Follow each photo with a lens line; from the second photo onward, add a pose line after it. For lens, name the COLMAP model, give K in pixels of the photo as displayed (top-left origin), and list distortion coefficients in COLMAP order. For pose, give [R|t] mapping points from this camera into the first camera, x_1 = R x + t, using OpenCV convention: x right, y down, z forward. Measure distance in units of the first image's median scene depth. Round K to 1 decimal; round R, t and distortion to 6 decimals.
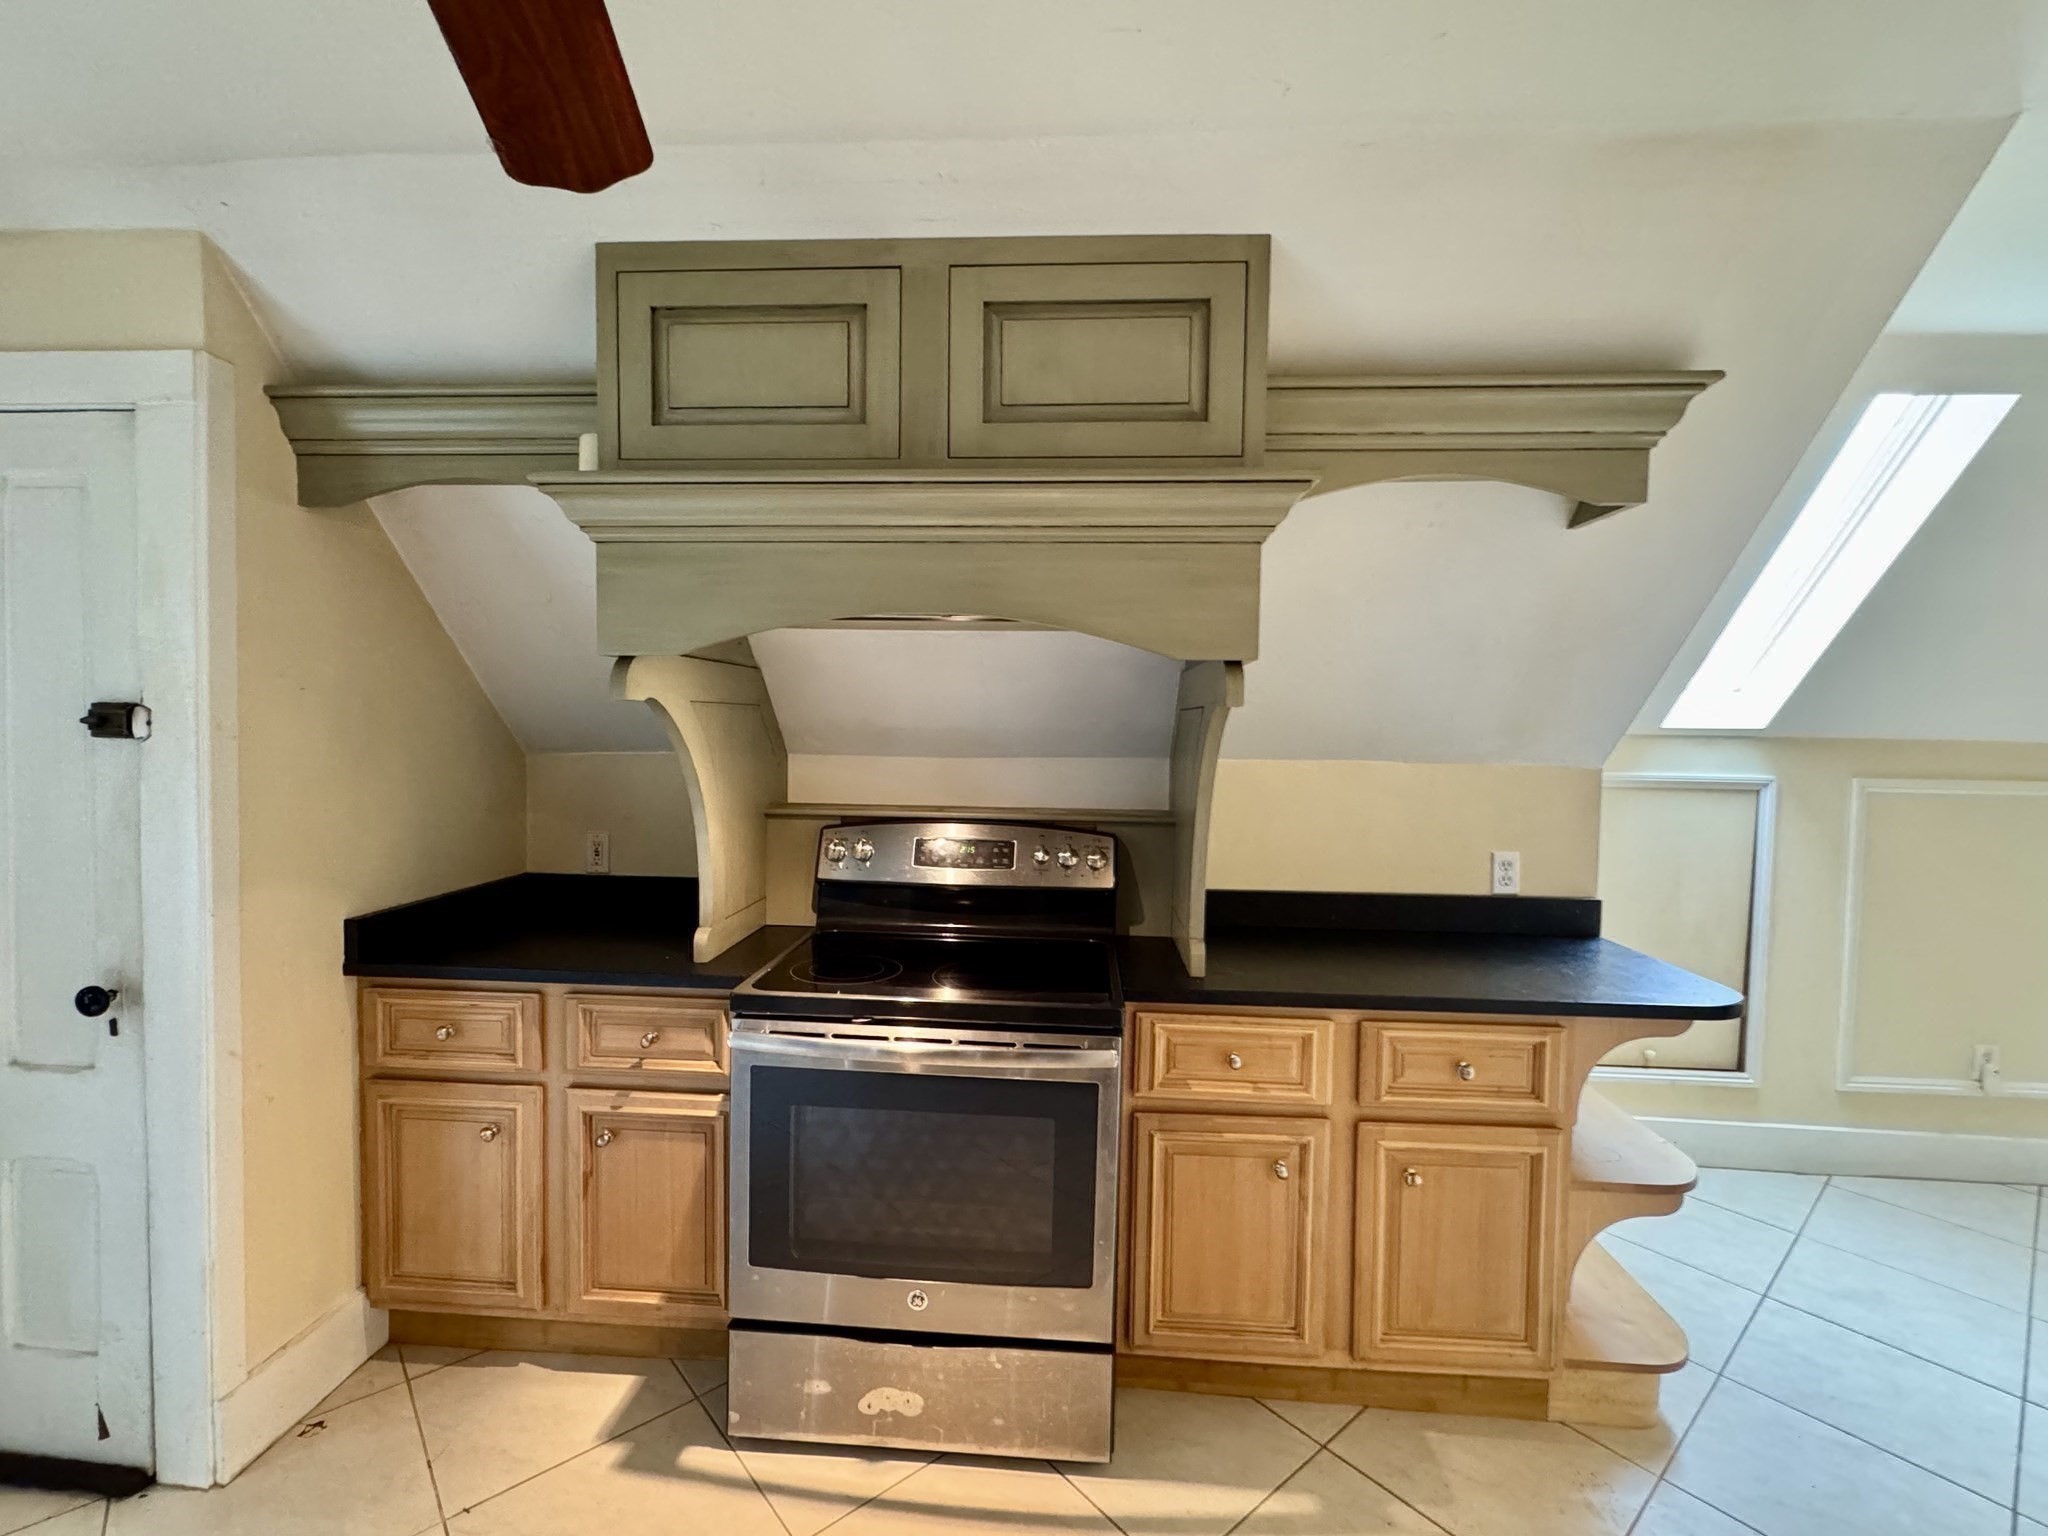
lens RADIAL K [[903.4, 0, 1021.2], [0, 903.4, 768.5], [0, 0, 1]] dist [-0.002548, -0.000267]
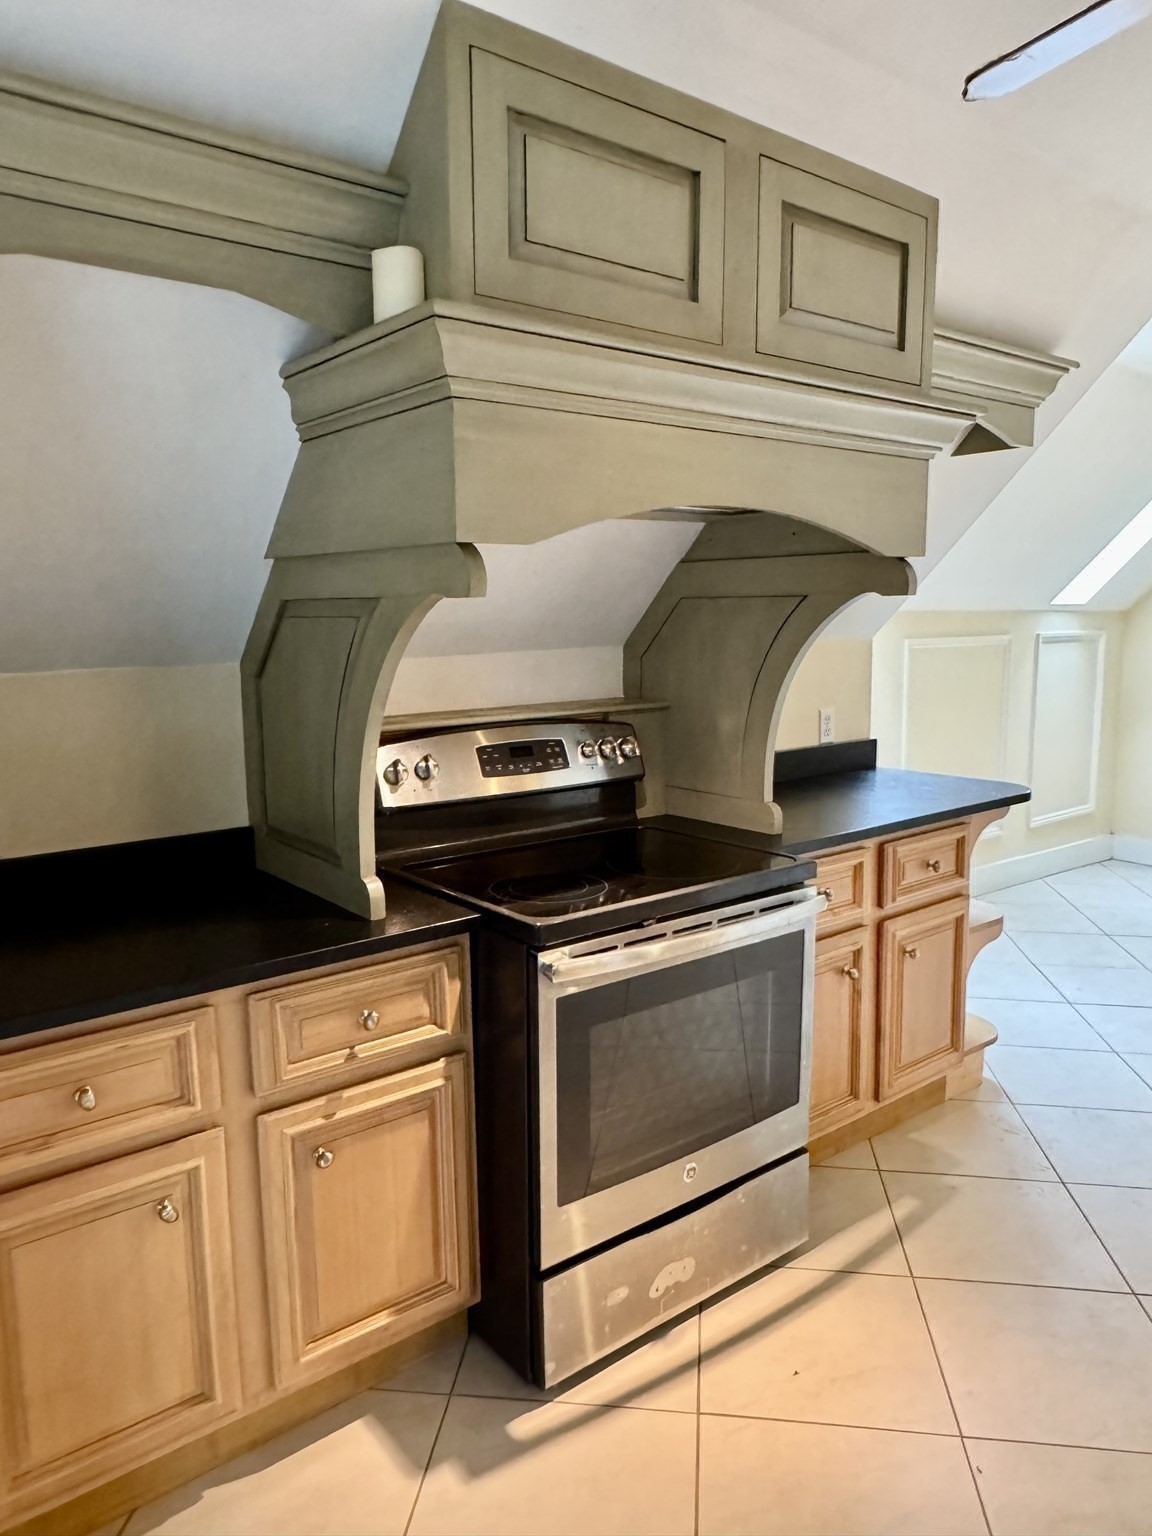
lens RADIAL K [[1057.0, 0, 569.4], [0, 1057.0, 769.7], [0, 0, 1]] dist [-0.002873, 0.001525]
pose [[0.743202, -0.122644, 0.657731, -0.865549], [0.054953, 0.990924, 0.122680, -0.028561], [-0.666807, -0.055032, 0.743196, 0.185843]]
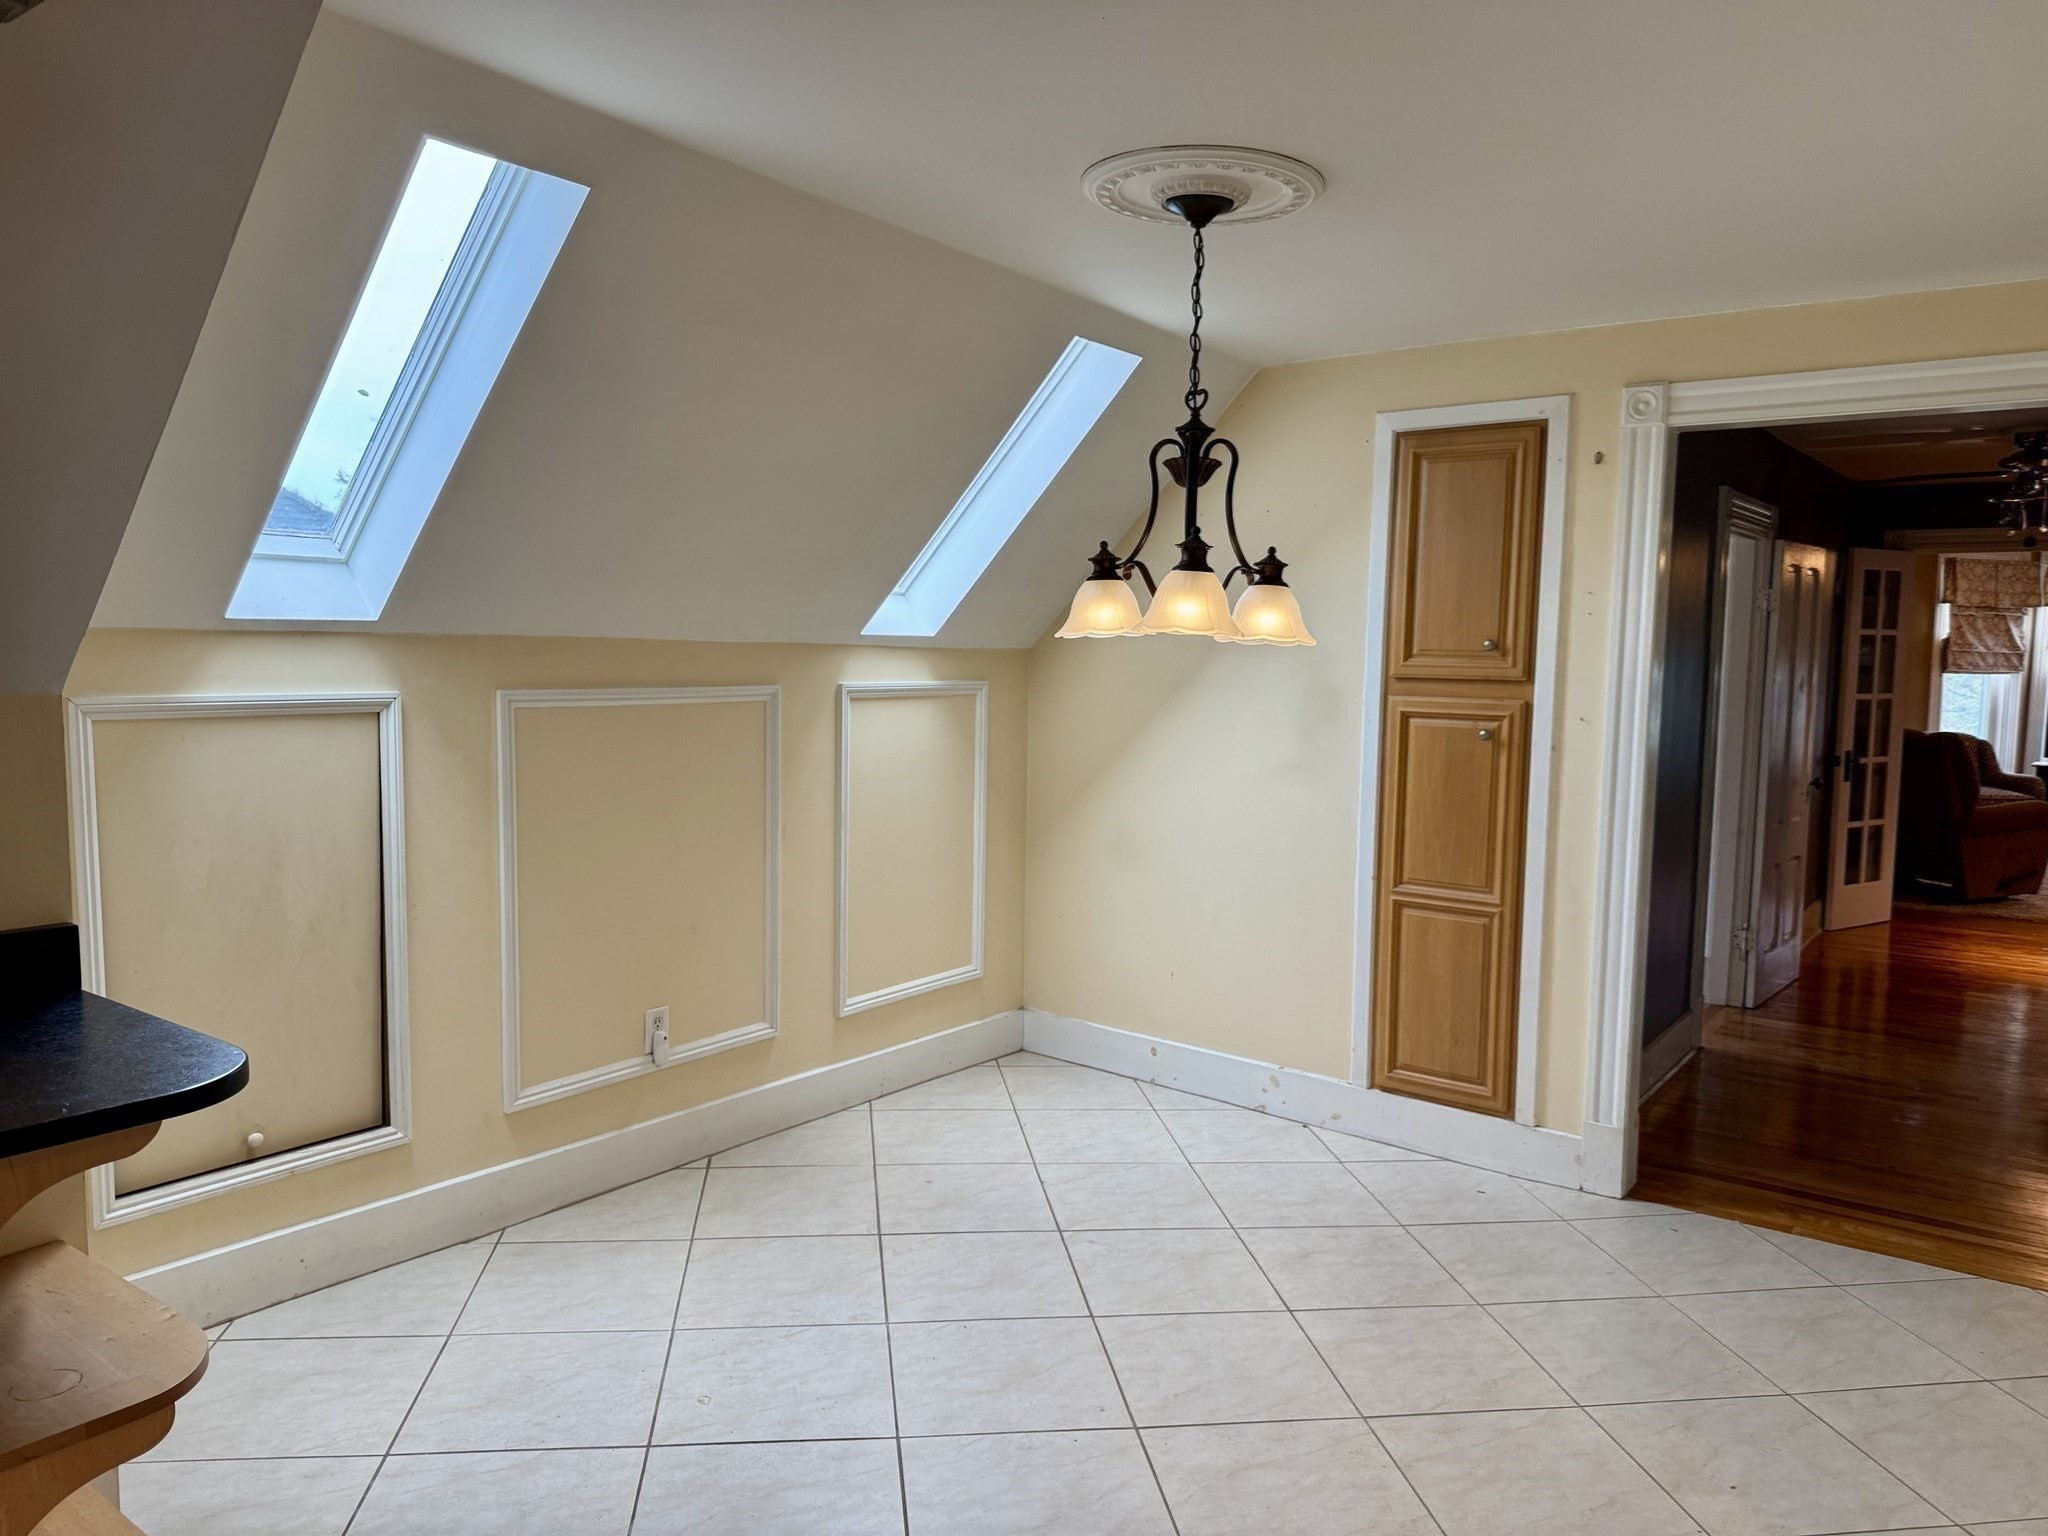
lens RADIAL K [[1412.4, 0, 1019.2], [0, 1412.4, 768.0], [0, 0, 1]] dist [-0.002060, -0.002524]
pose [[0.544181, -0.079937, 0.835151, 0.284273], [0.030010, 0.996668, 0.075843, -0.001342], [-0.838431, -0.016210, 0.544767, 0.028813]]
